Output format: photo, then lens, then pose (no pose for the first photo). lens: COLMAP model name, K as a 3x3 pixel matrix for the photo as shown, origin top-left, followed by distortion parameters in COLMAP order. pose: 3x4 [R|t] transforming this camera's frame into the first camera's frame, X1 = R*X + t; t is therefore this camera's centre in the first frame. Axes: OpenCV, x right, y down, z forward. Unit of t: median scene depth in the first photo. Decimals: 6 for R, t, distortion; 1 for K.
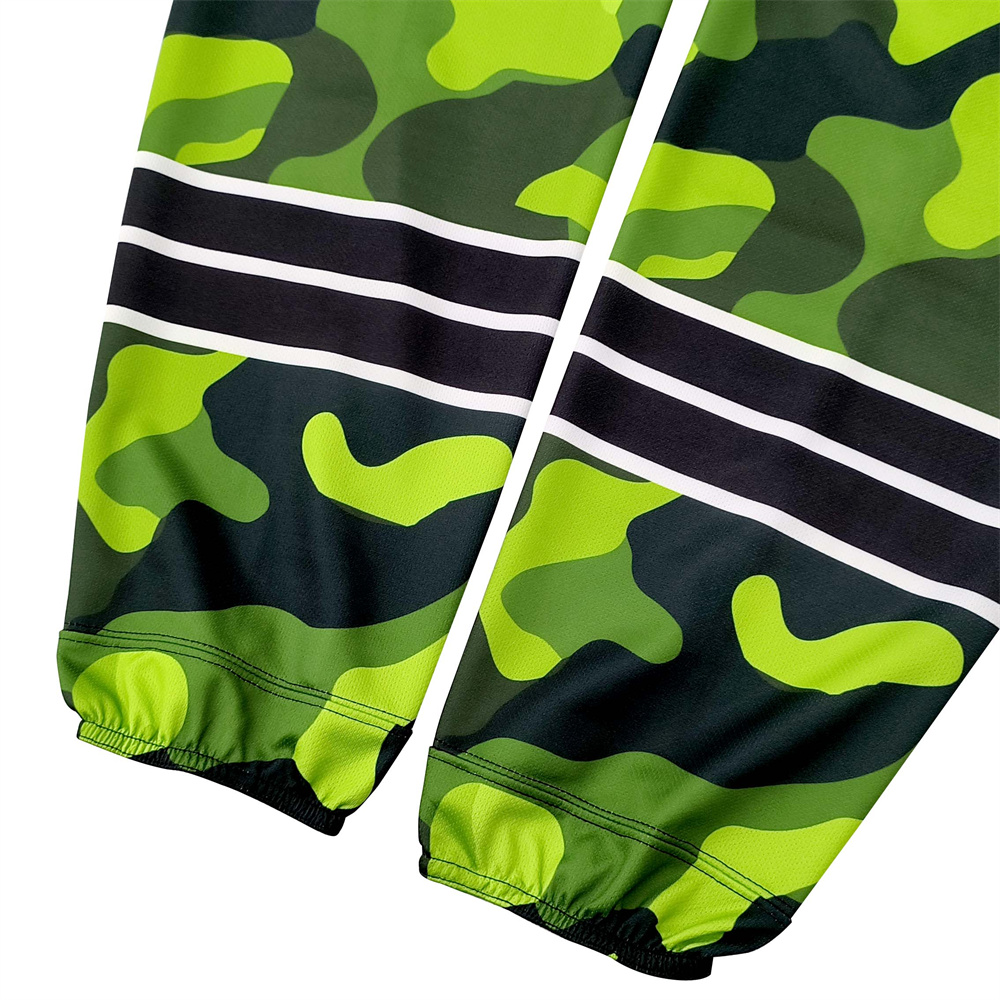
lens RADIAL K [[1289.0, 0, 500.0], [0, 1289.0, 500.0], [0, 0, 1]] dist [-0.001829, -0.014809]
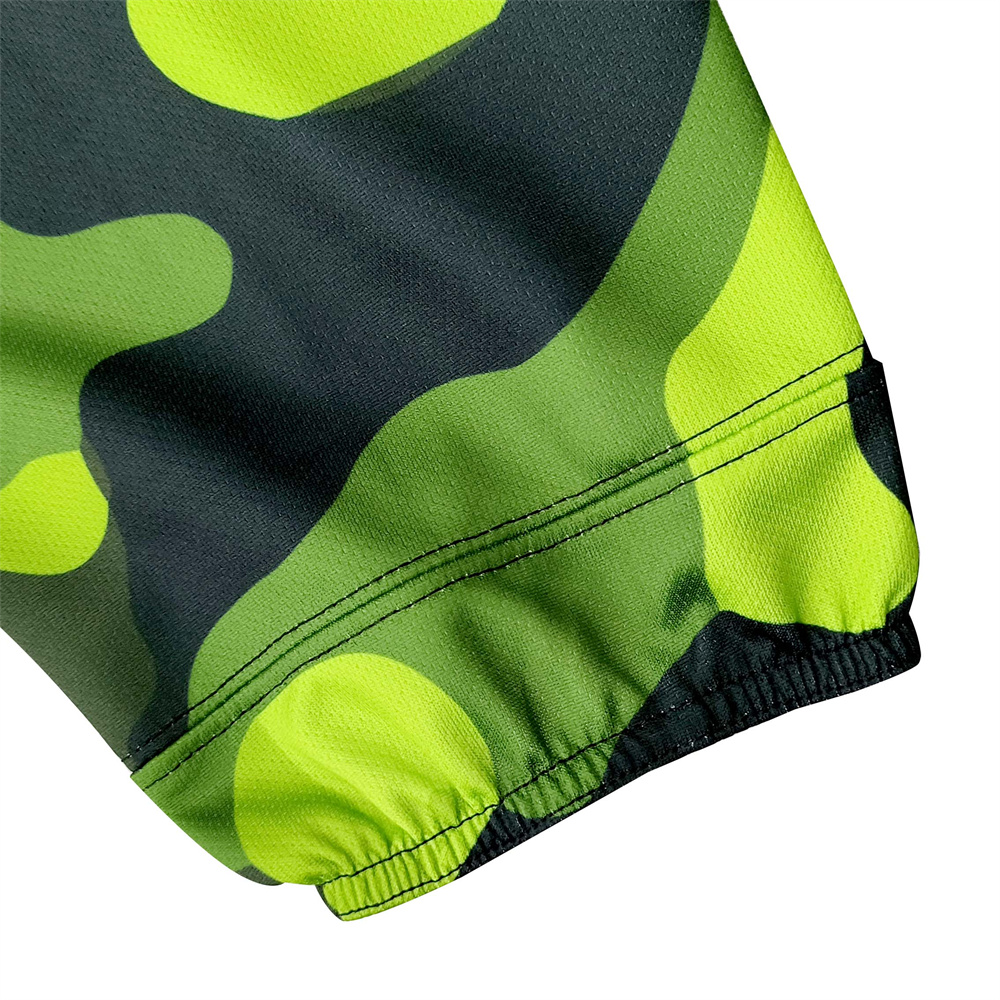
lens RADIAL K [[1289.0, 0, 500.0], [0, 1289.0, 500.0], [0, 0, 1]] dist [-0.001829, -0.014809]
pose [[0.692025, -0.707138, -0.145111, -0.123410], [0.718417, 0.655004, 0.234194, 0.026704], [-0.070559, -0.266318, 0.961299, 0.604826]]
